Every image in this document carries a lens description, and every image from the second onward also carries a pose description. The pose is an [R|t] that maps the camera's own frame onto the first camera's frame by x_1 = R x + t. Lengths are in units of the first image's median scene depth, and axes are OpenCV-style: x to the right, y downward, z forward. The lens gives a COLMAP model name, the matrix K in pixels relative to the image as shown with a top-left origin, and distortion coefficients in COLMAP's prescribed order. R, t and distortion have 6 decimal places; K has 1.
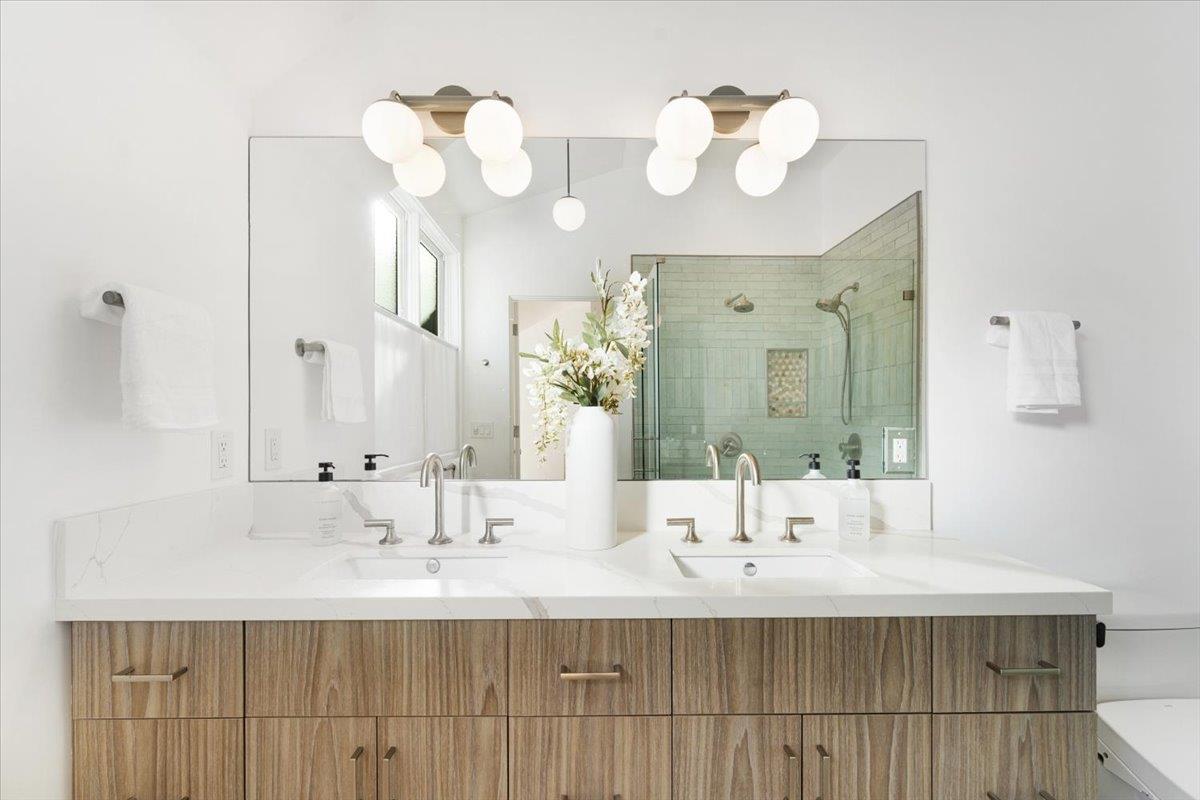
lens RADIAL K [[538.6, 0, 595.0], [0, 538.6, 417.6], [0, 0, 1]] dist [-0.009943, -0.000255]
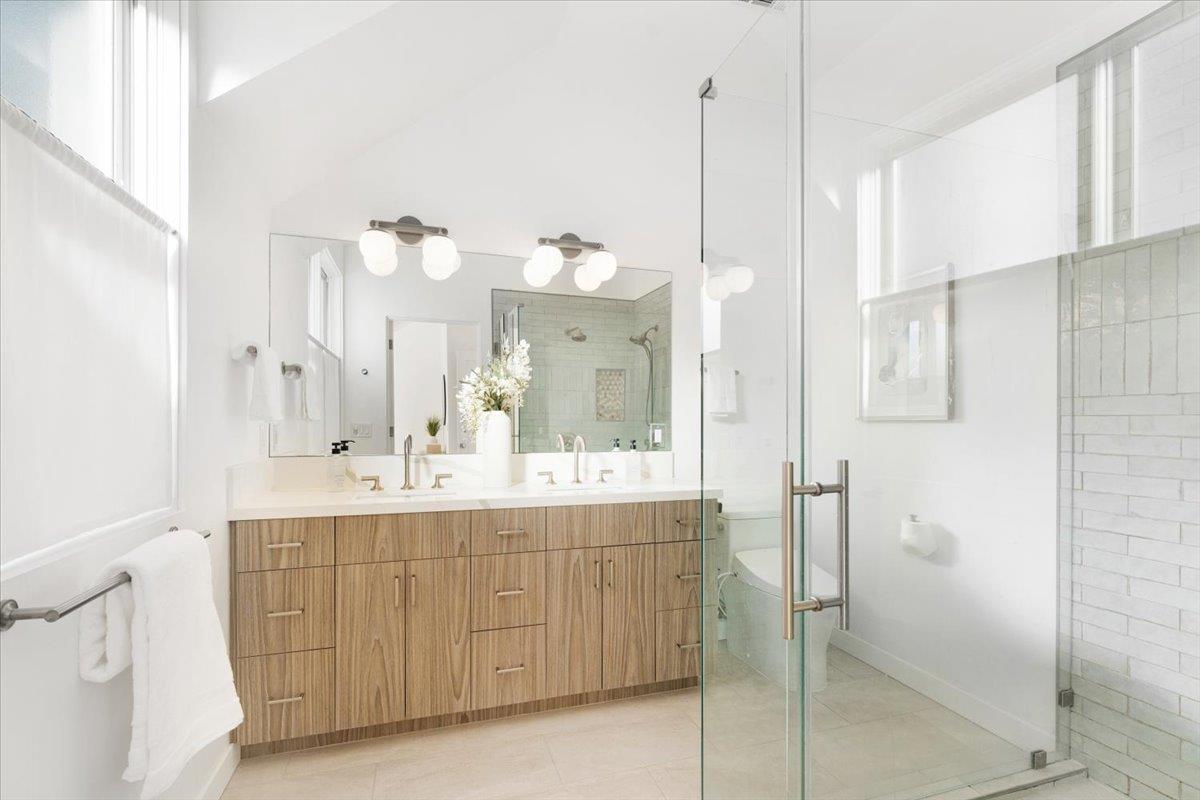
lens RADIAL K [[538.6, 0, 595.0], [0, 538.6, 417.6], [0, 0, 1]] dist [-0.009943, -0.000255]
pose [[0.955560, 0.007757, 0.294695, -0.233142], [-0.004627, 0.999925, -0.011317, 0.022309], [-0.294761, 0.009451, 0.955524, -0.854946]]
